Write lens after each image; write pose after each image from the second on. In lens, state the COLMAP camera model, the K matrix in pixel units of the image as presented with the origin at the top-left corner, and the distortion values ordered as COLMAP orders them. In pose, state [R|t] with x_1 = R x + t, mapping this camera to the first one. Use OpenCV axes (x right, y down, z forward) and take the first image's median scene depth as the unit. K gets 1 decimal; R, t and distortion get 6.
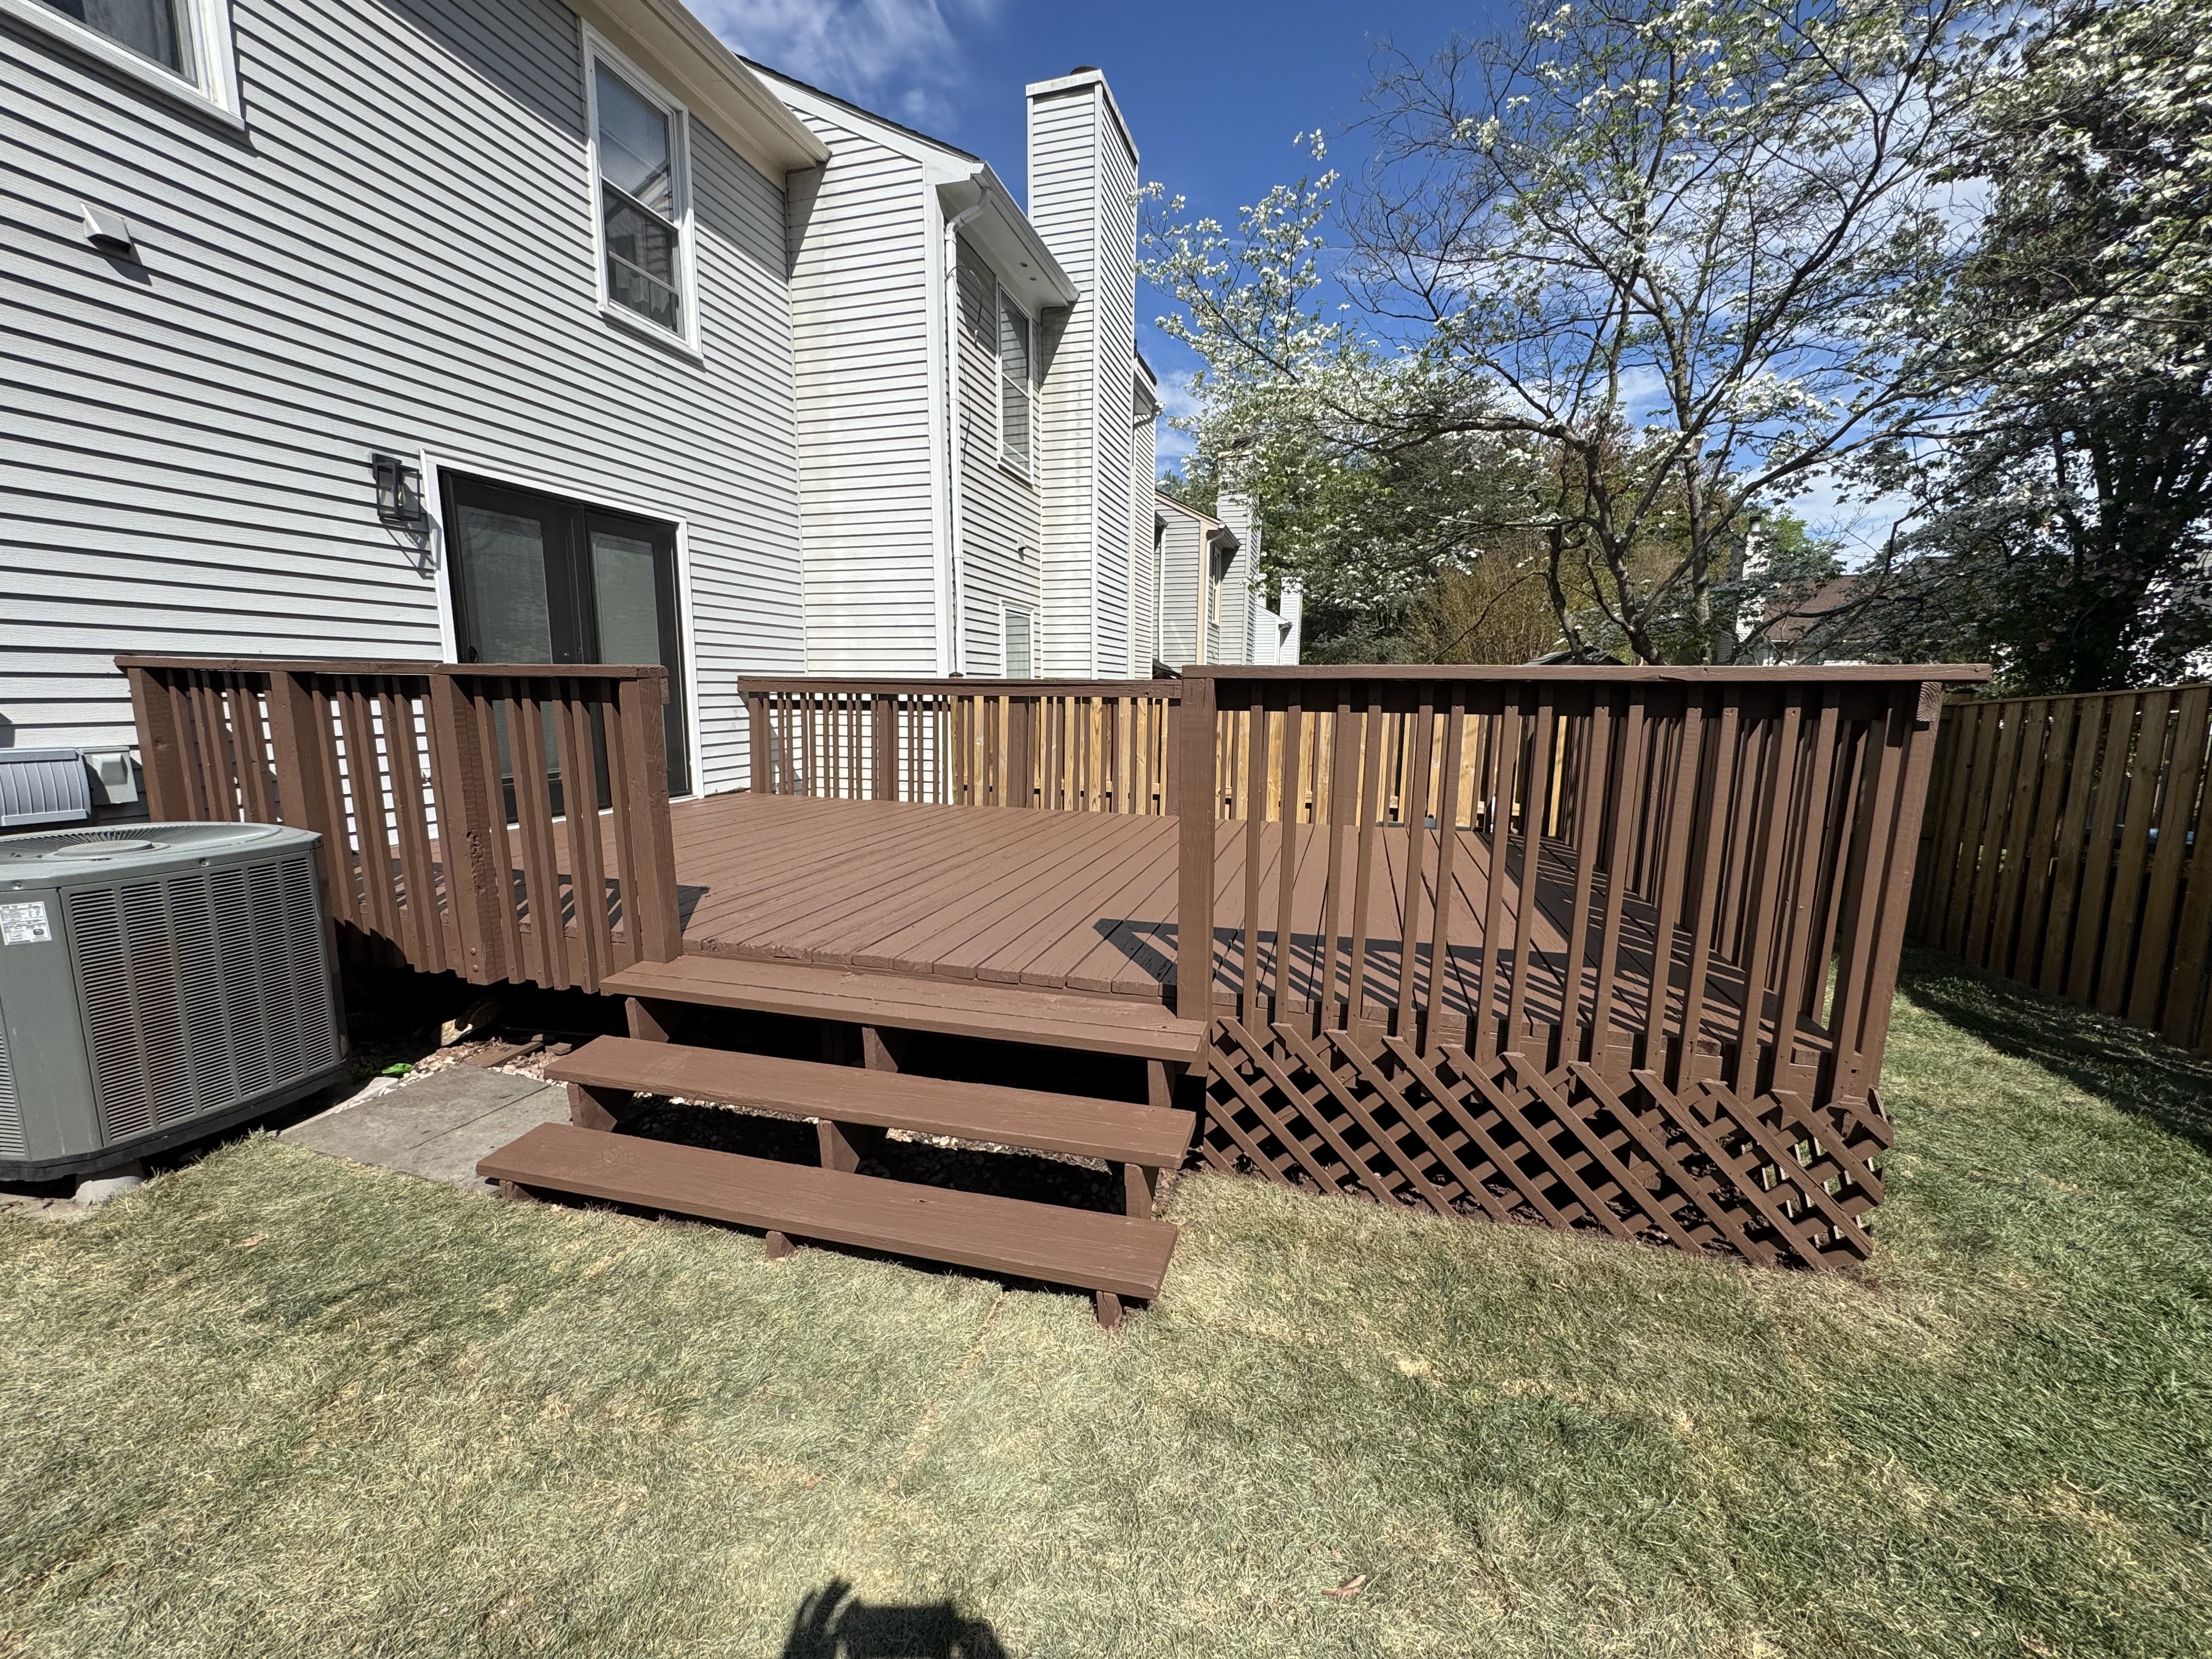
lens RADIAL K [[888.5, 0, 1115.0], [0, 888.5, 833.8], [0, 0, 1]] dist [-0.000086, -0.000142]
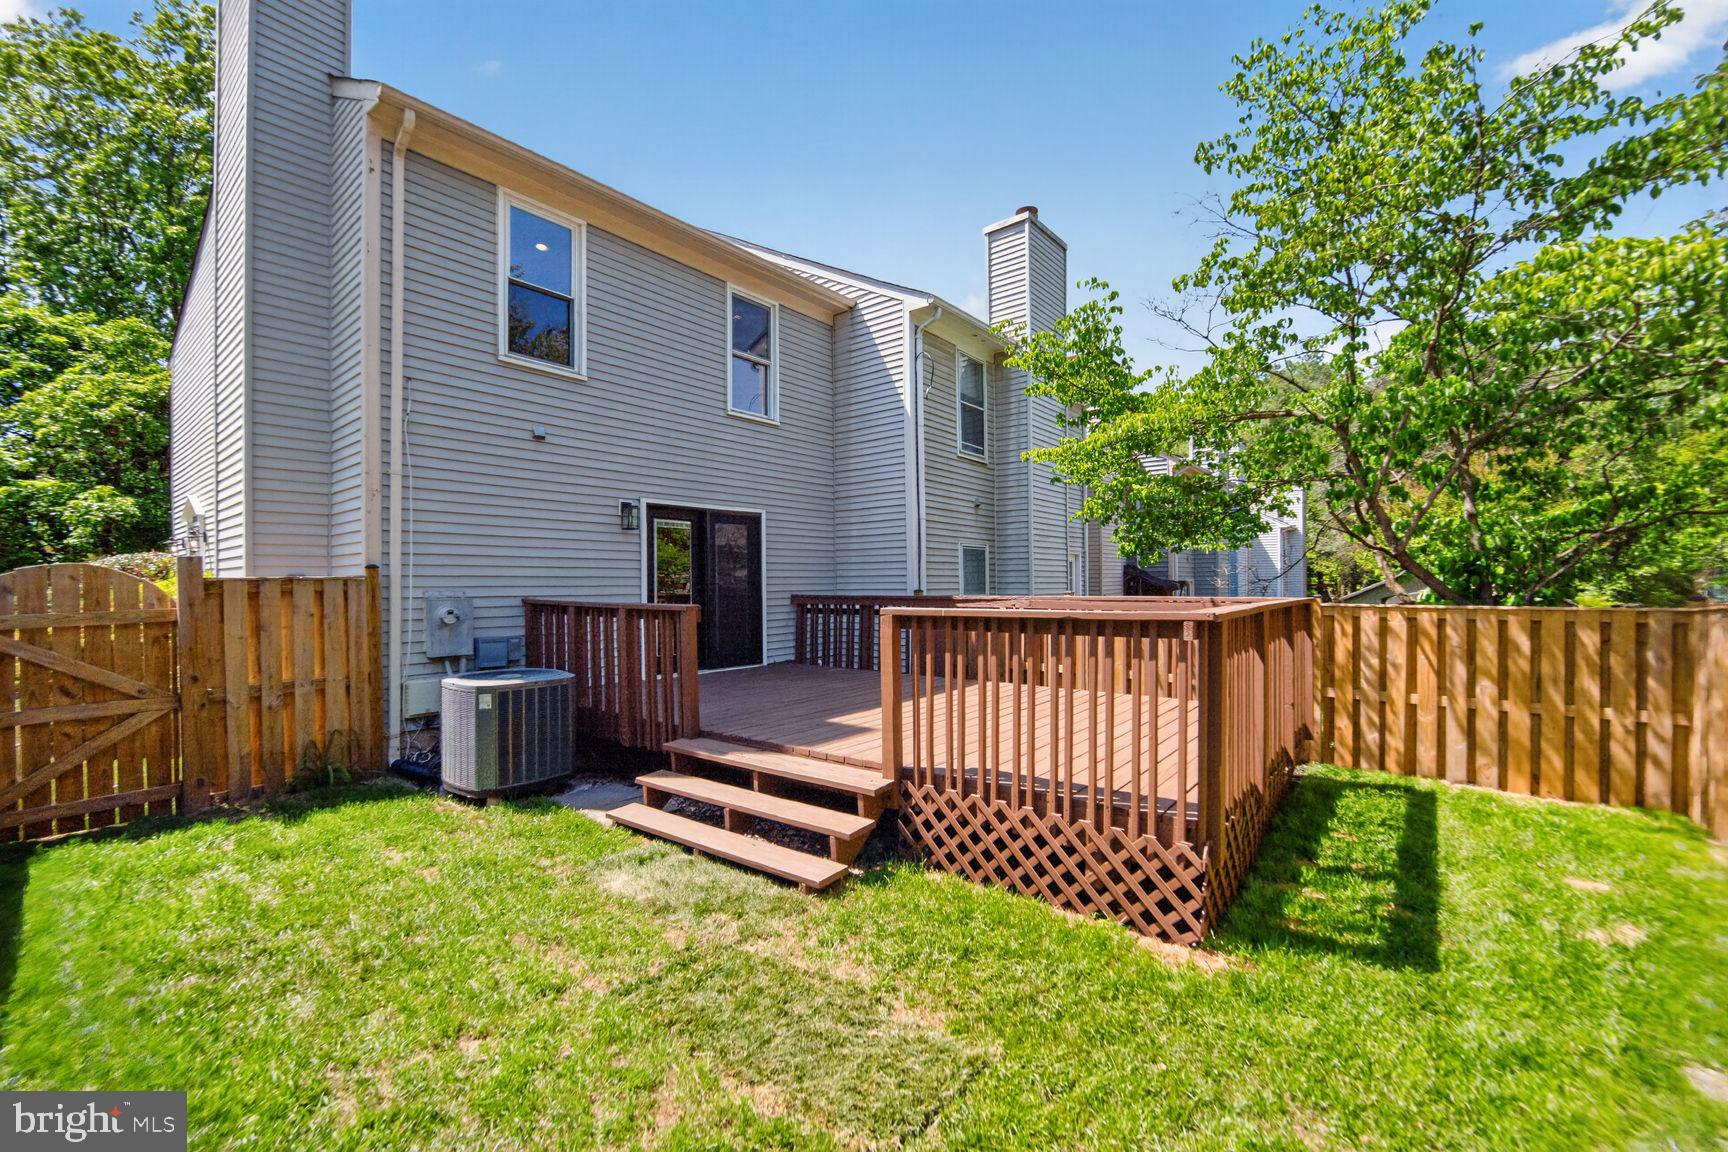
lens RADIAL K [[713.7, 0, 860.1], [0, 713.7, 582.2], [0, 0, 1]] dist [-0.013875, -0.003543]
pose [[0.921794, -0.018685, -0.387229, 0.446166], [-0.045208, 0.986843, -0.155235, 0.012964], [0.385034, 0.160600, 0.908821, -0.388285]]
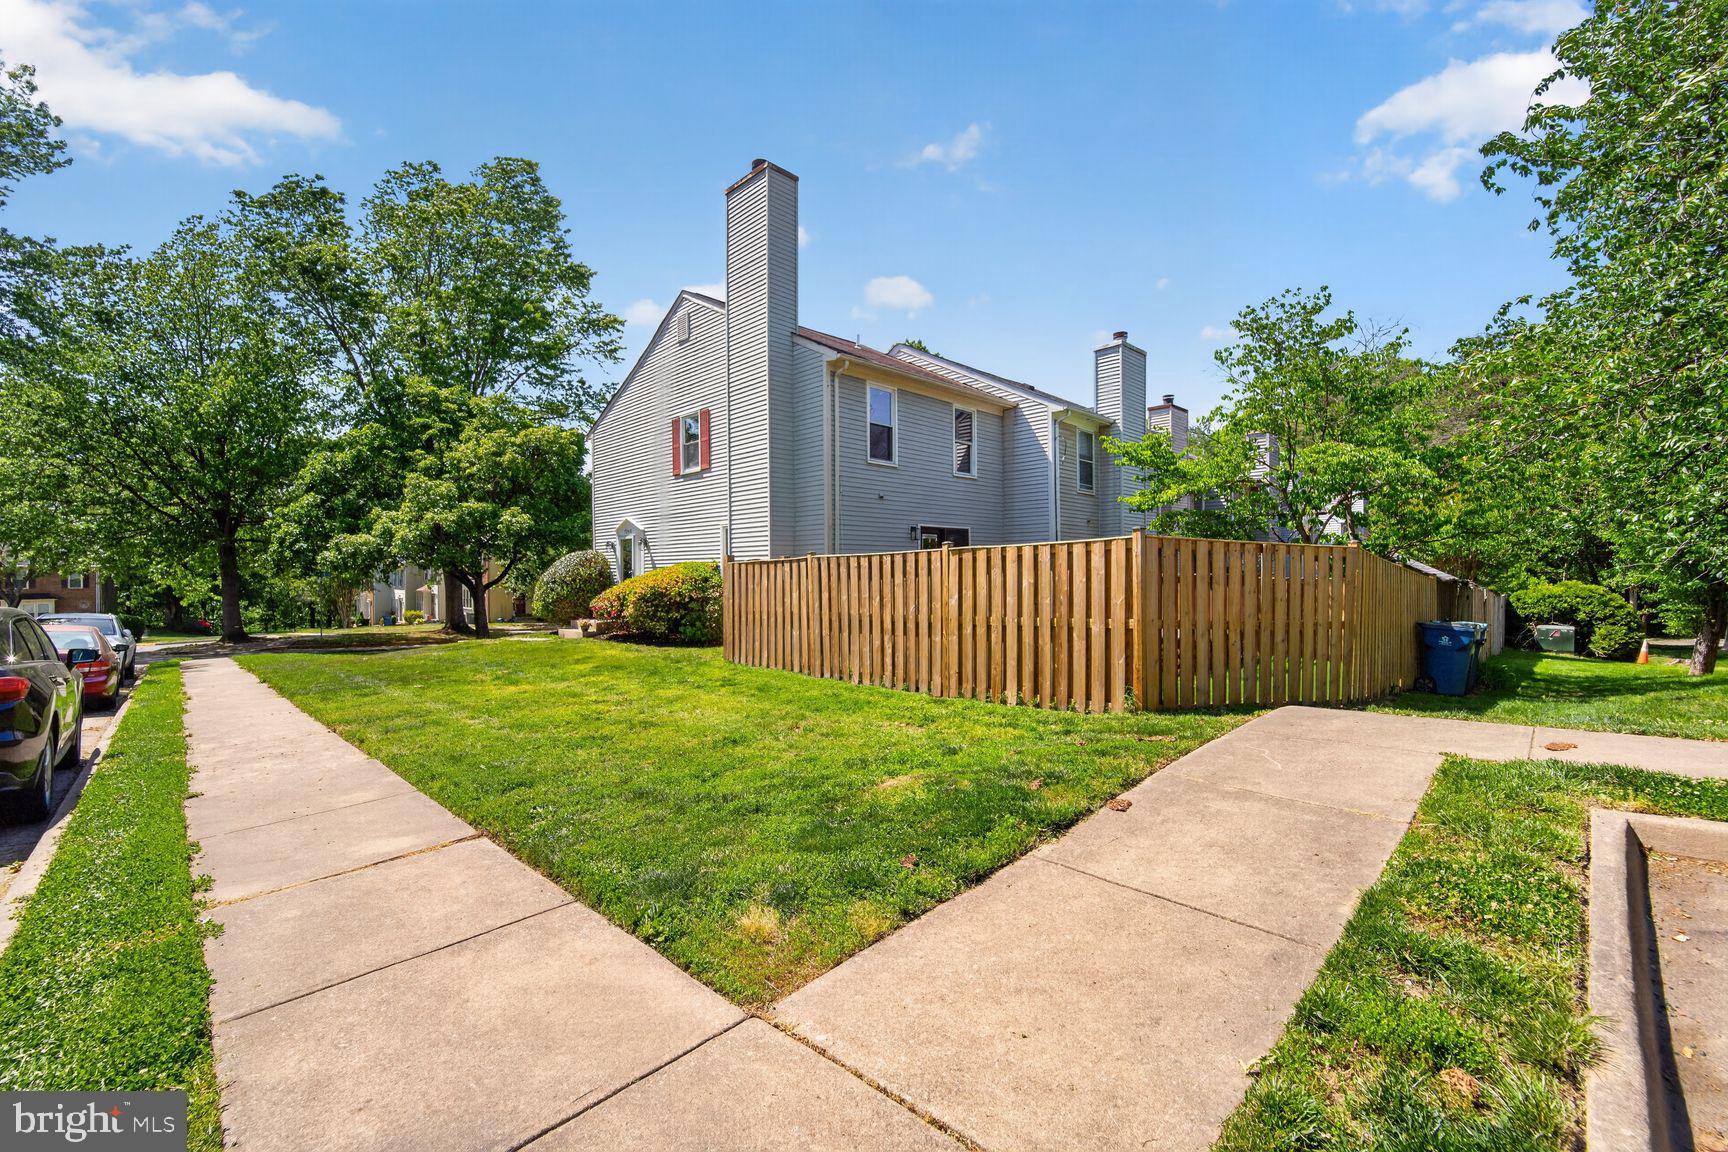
lens RADIAL K [[713.7, 0, 860.1], [0, 713.7, 582.2], [0, 0, 1]] dist [-0.013875, -0.003543]
pose [[0.876219, -0.010481, -0.481799, 0.730783], [-0.061386, 0.989192, -0.133158, 0.376851], [0.477987, 0.146251, 0.866105, -2.471894]]
